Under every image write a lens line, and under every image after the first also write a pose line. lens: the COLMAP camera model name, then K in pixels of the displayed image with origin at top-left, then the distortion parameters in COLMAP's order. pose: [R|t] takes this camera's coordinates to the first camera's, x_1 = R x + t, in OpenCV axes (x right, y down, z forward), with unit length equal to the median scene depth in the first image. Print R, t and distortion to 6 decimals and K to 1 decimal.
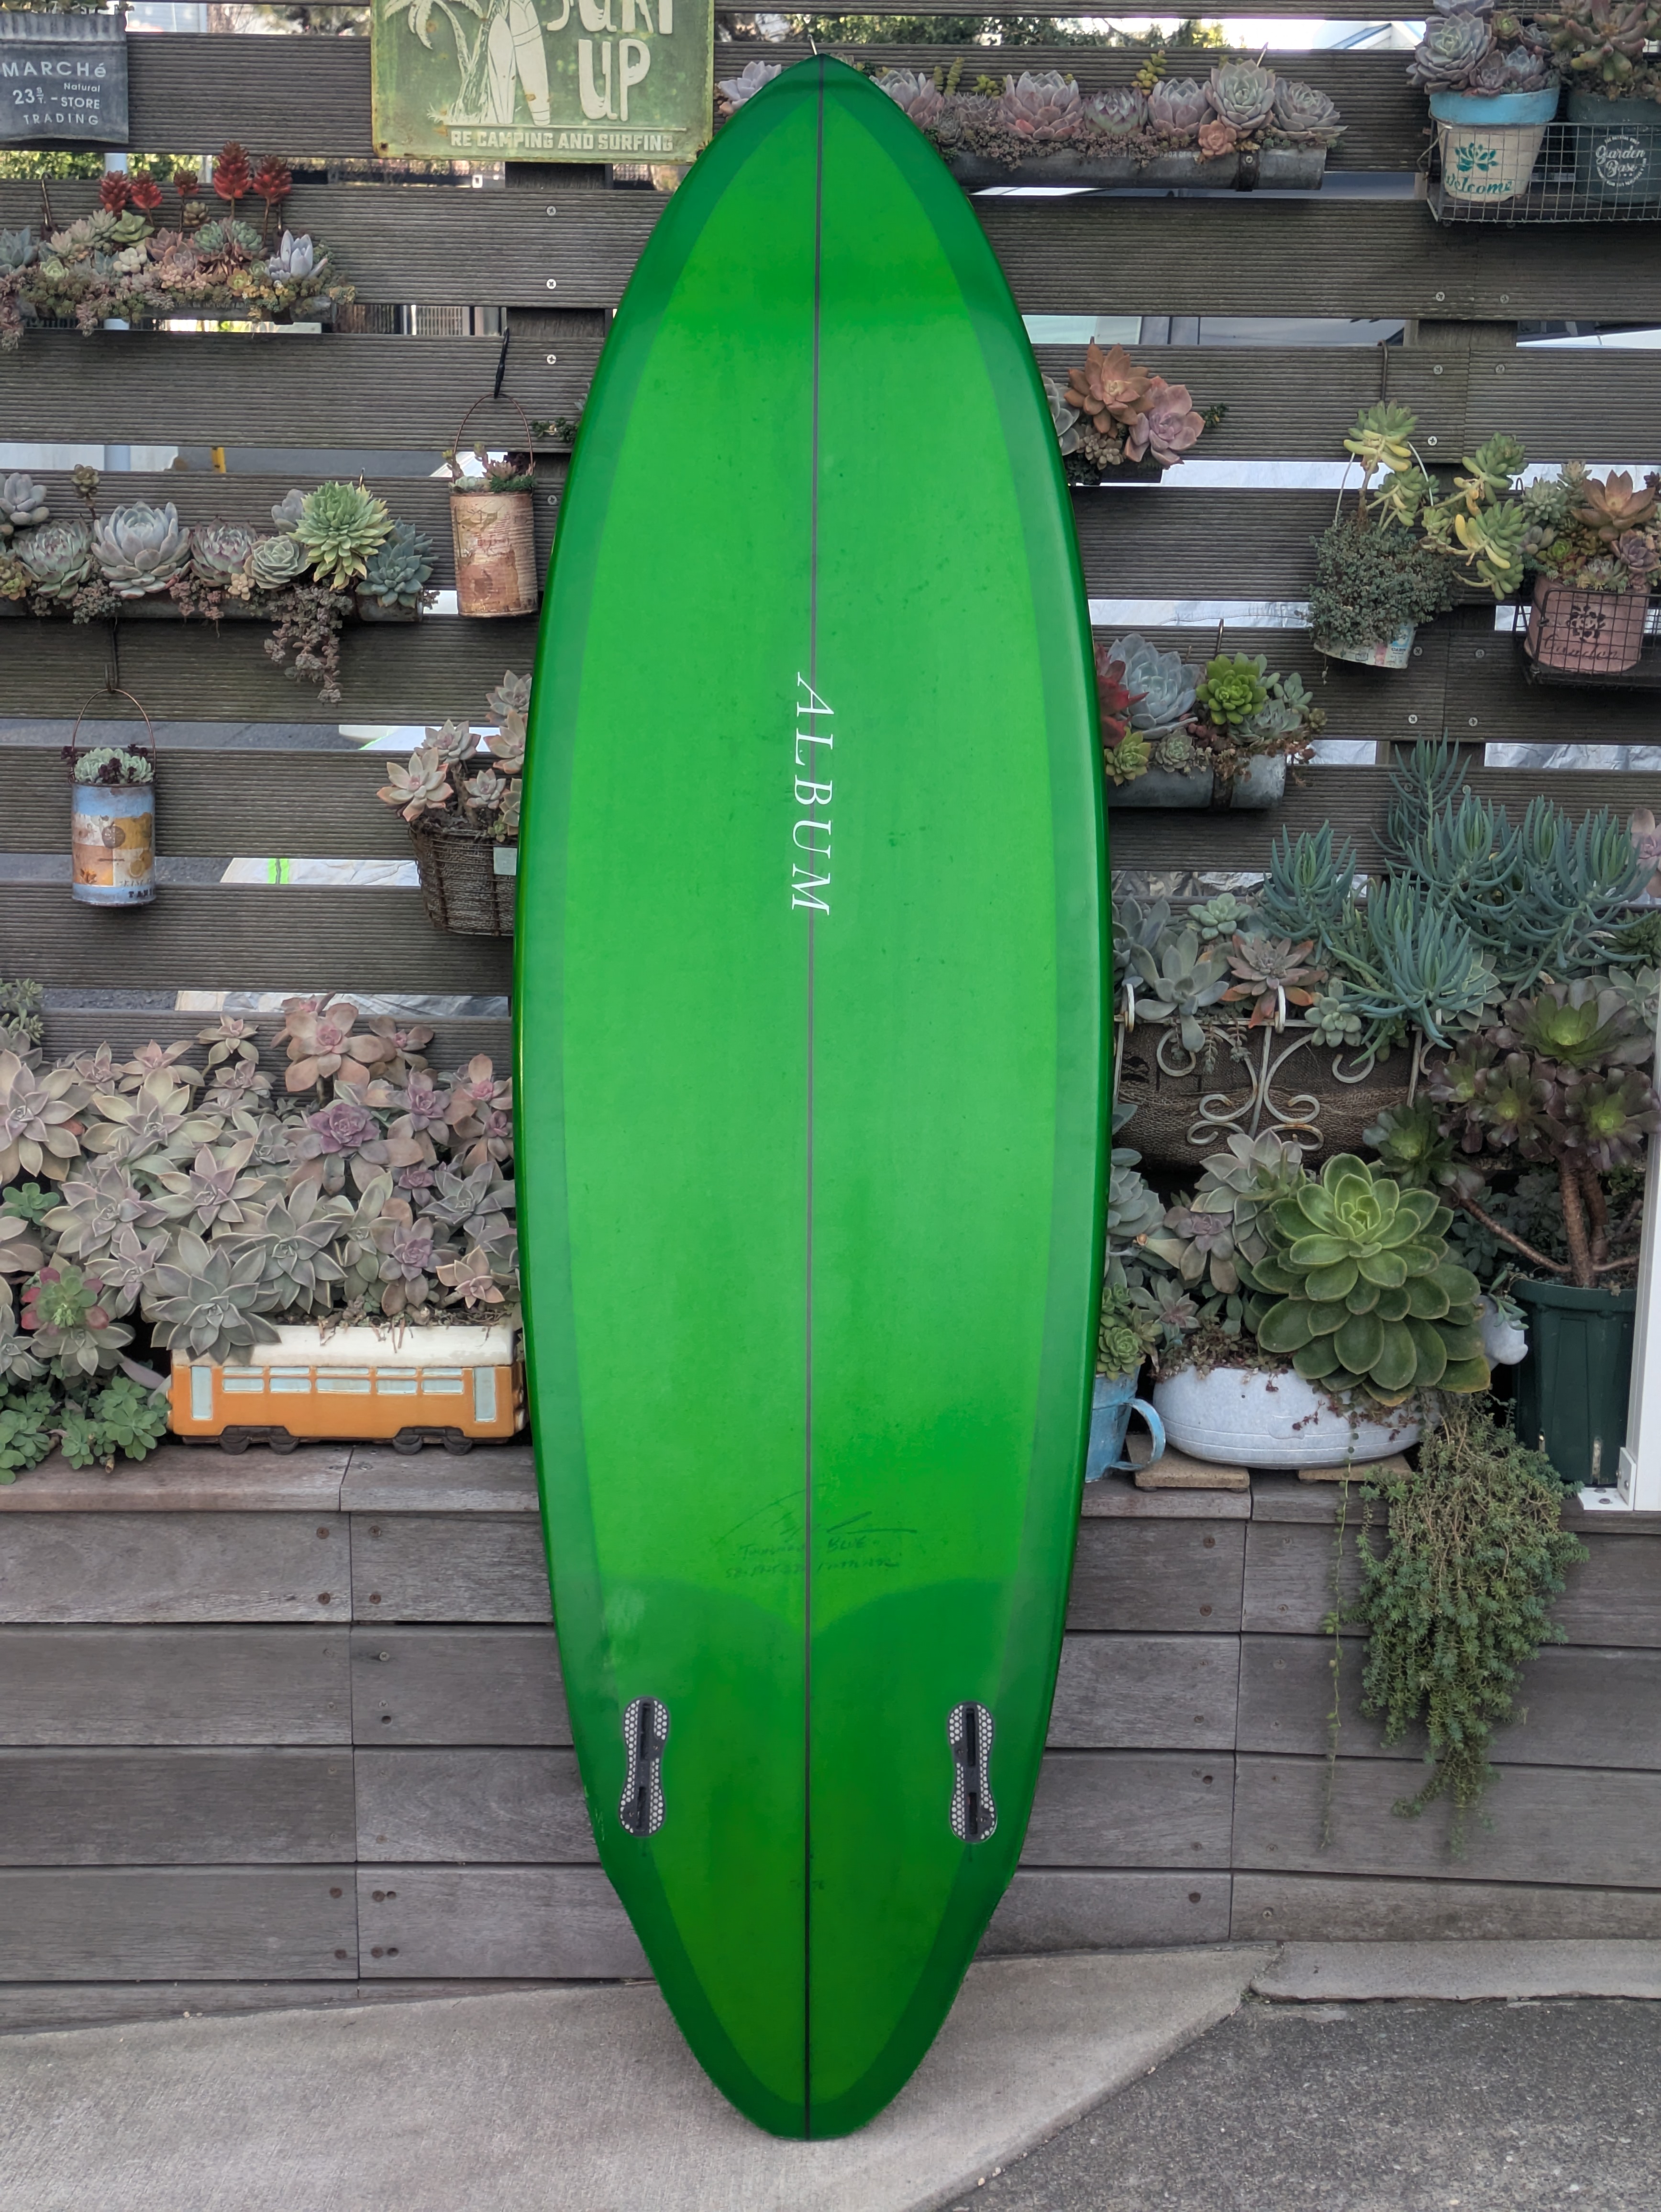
lens RADIAL K [[3208.6, 0, 824.5], [0, 3208.6, 1097.4], [0, 0, 1]] dist [0.066597, -0.041570]
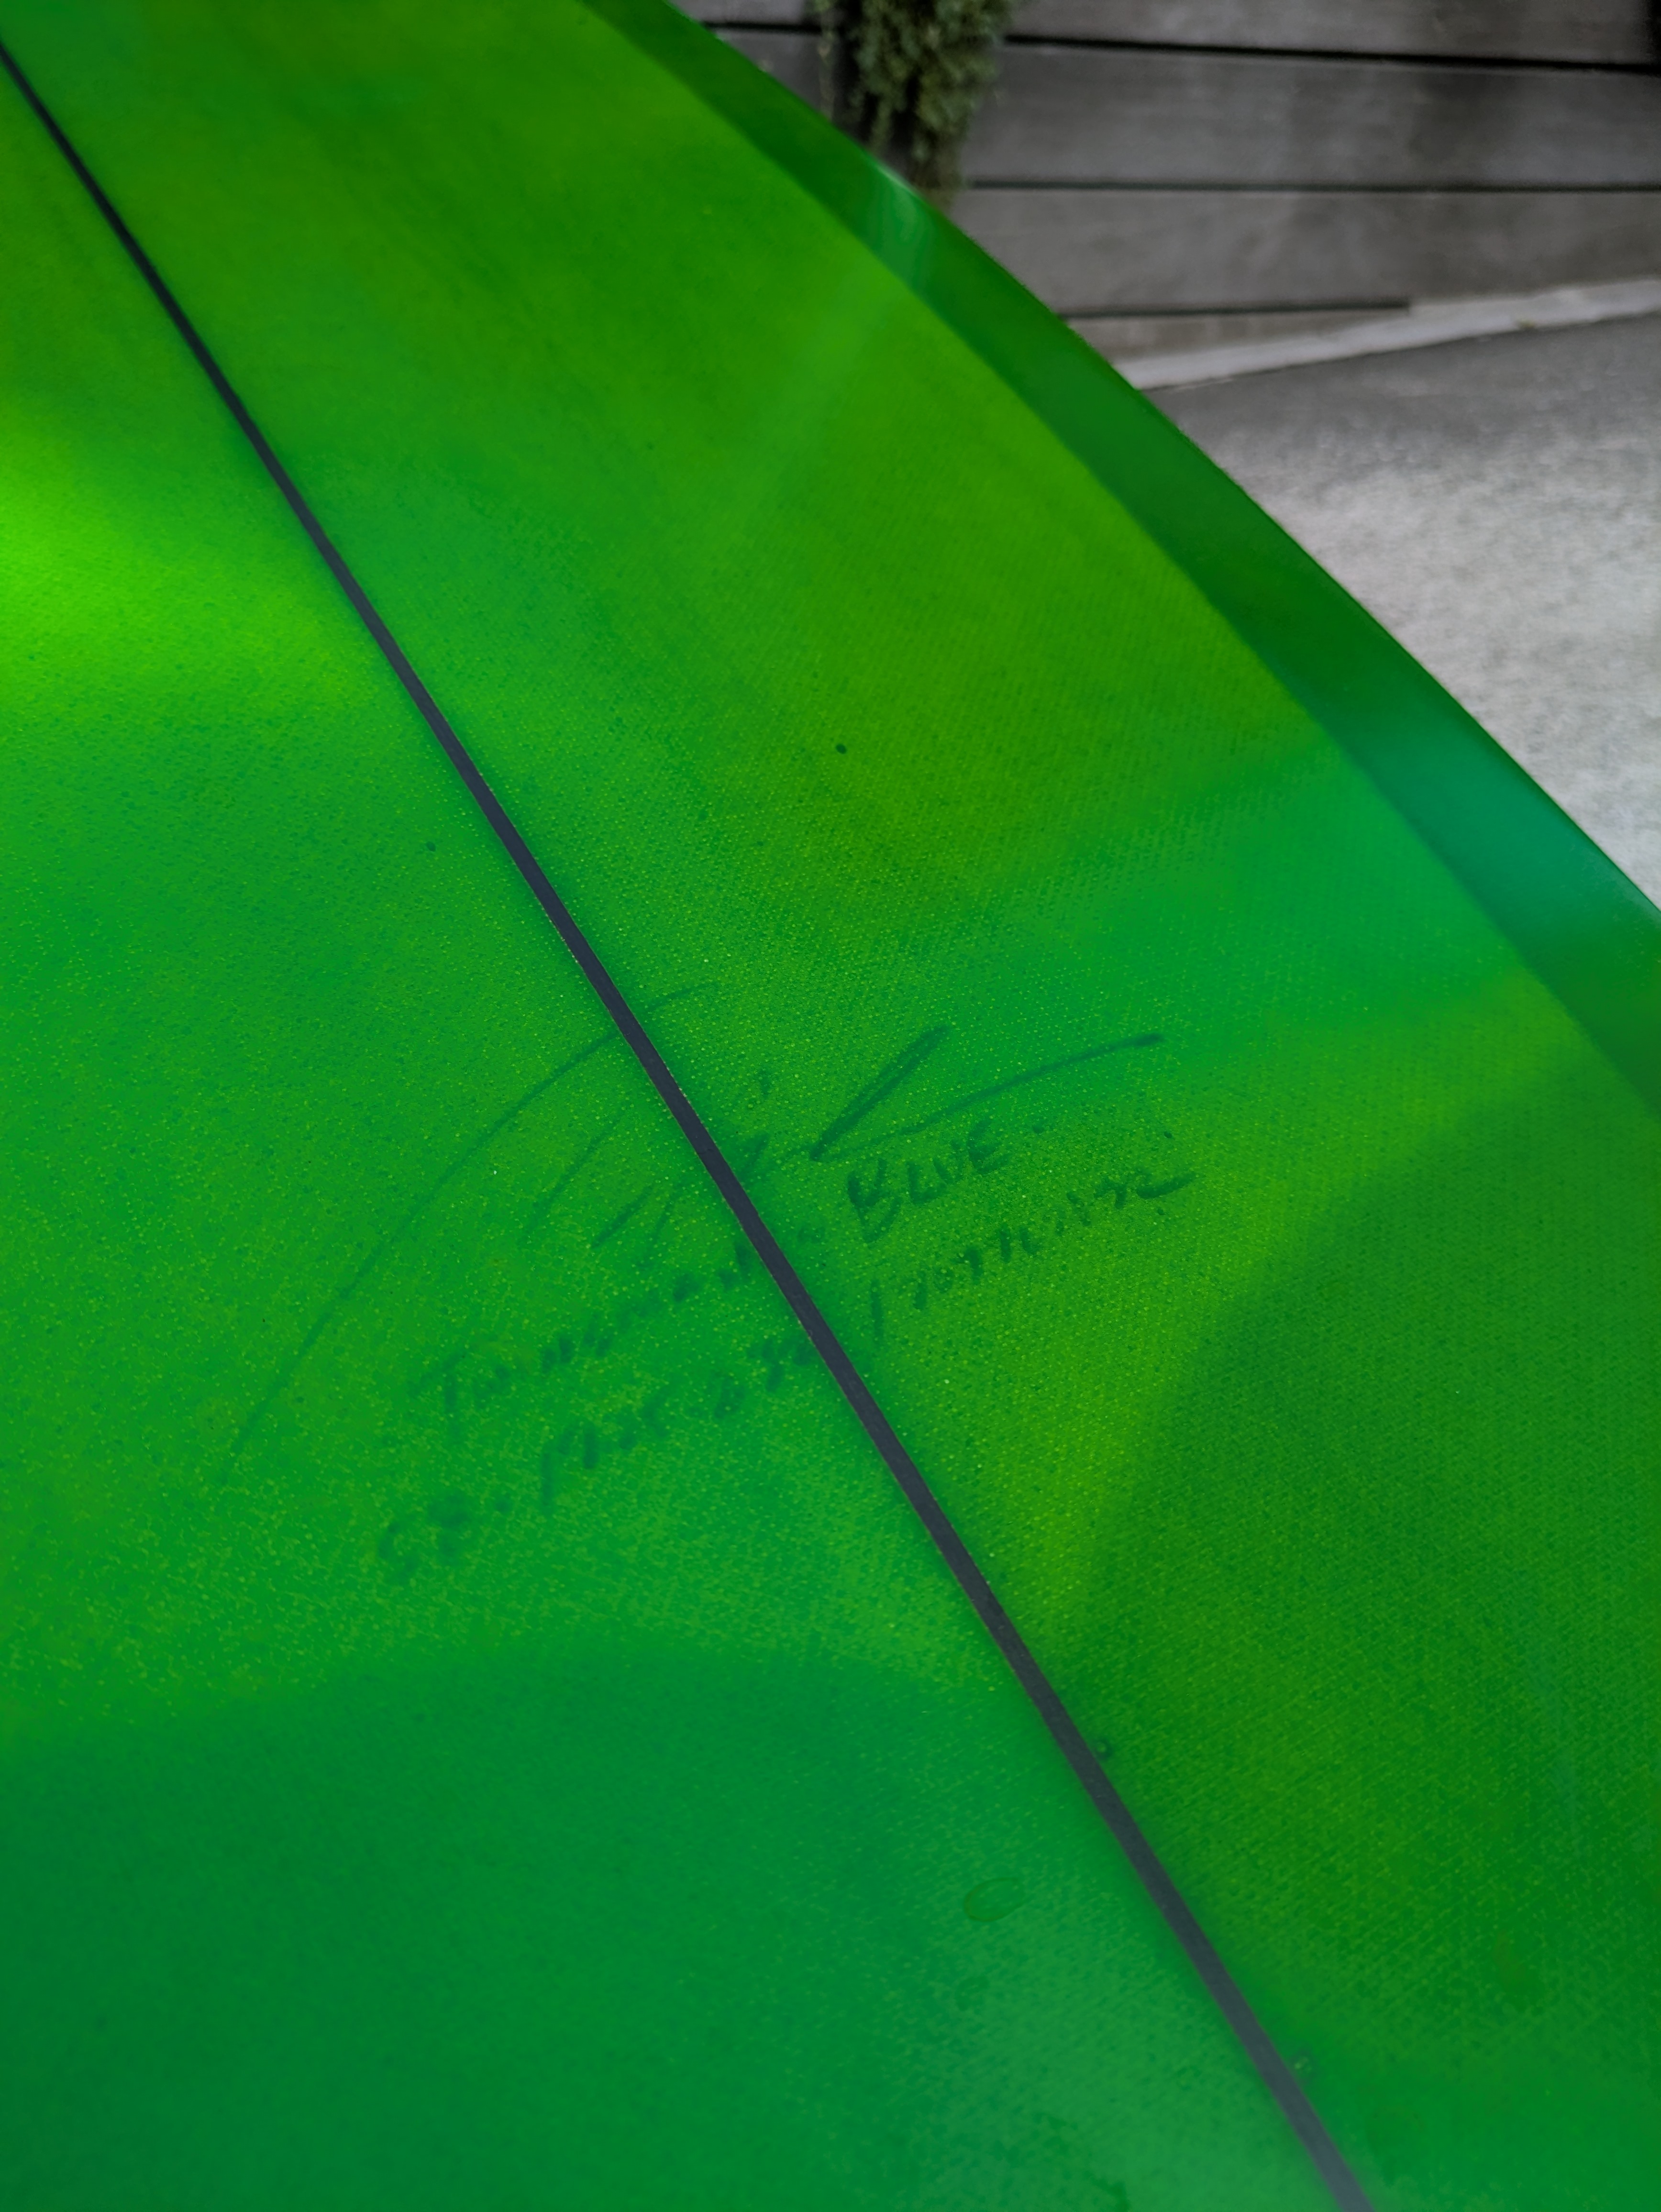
lens RADIAL K [[1644.0, 0, 797.8], [0, 1644.0, 1077.5], [0, 0, 1]] dist [0.053789, -0.064687]
pose [[0.856954, -0.258541, 0.445854, -0.147283], [0.105076, 0.934550, 0.339963, 0.290162], [-0.504567, -0.244484, 0.828033, 0.516144]]
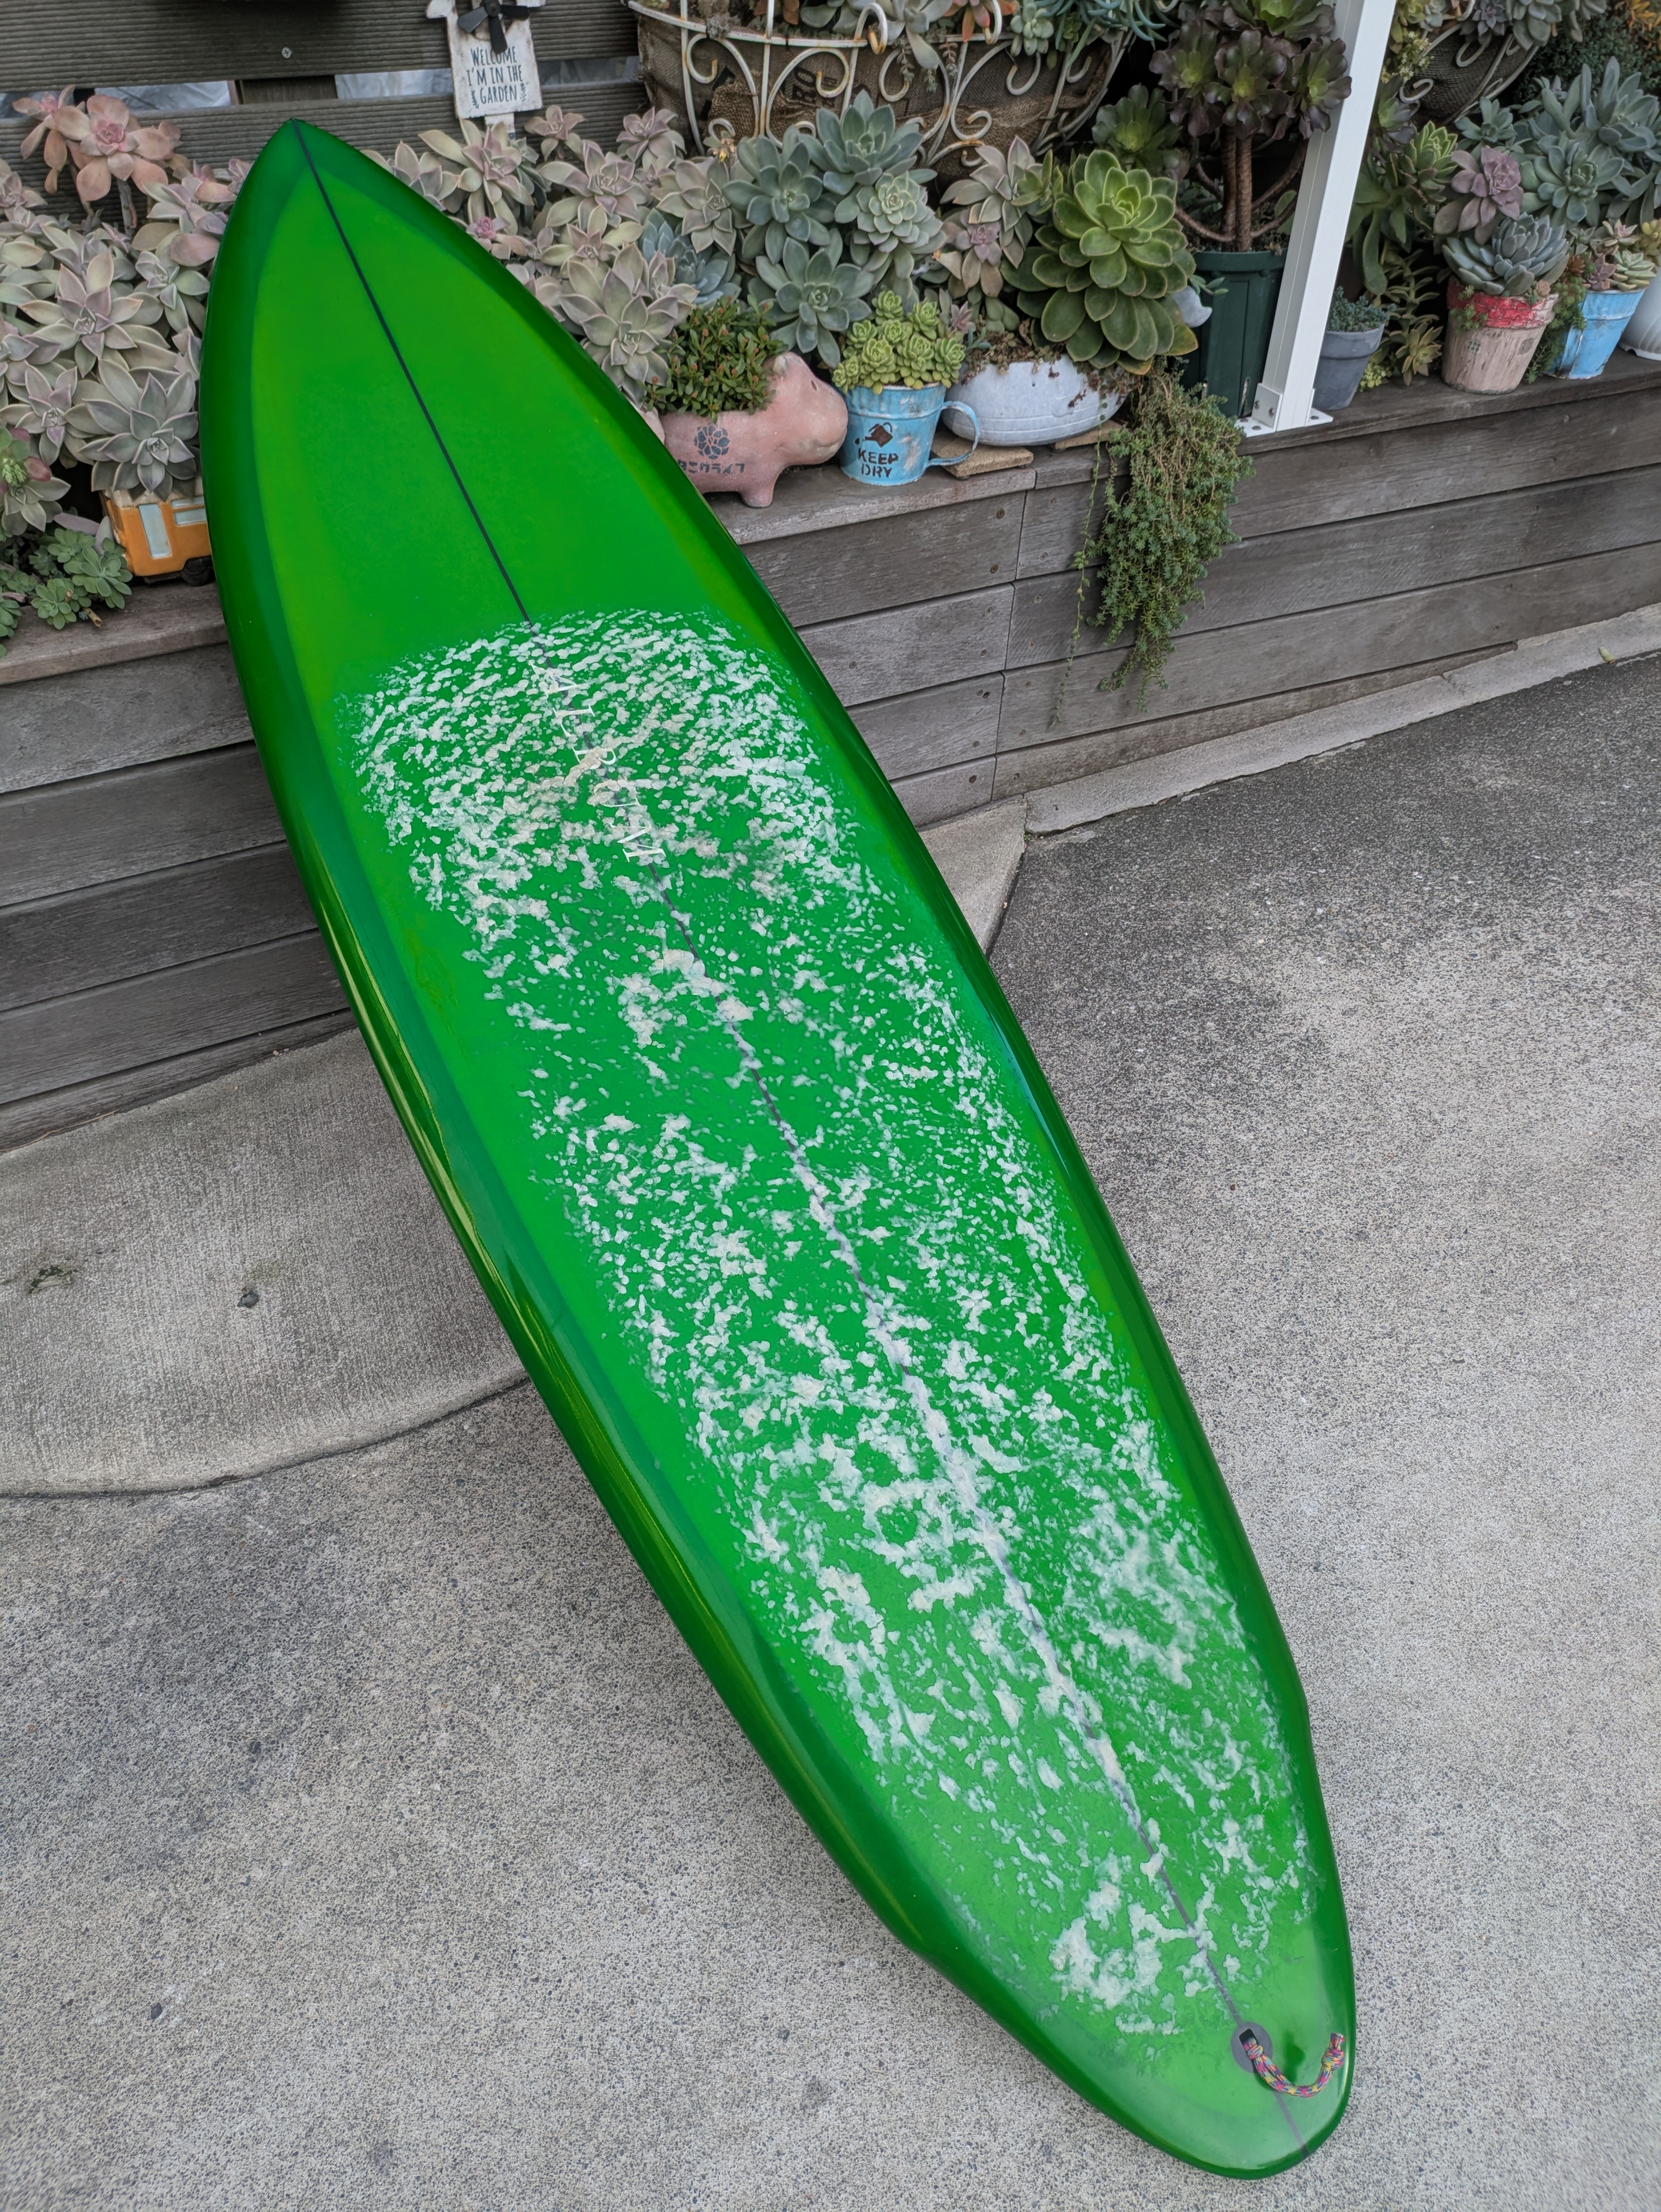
lens RADIAL K [[1619.2, 0, 814.5], [0, 1619.2, 1103.9], [0, 0, 1]] dist [0.052918, -0.052720]
pose [[0.891714, -0.298473, 0.340235, -0.238422], [0.103425, 0.866224, 0.488835, 0.015782], [-0.440624, -0.400712, 0.803294, 0.408199]]
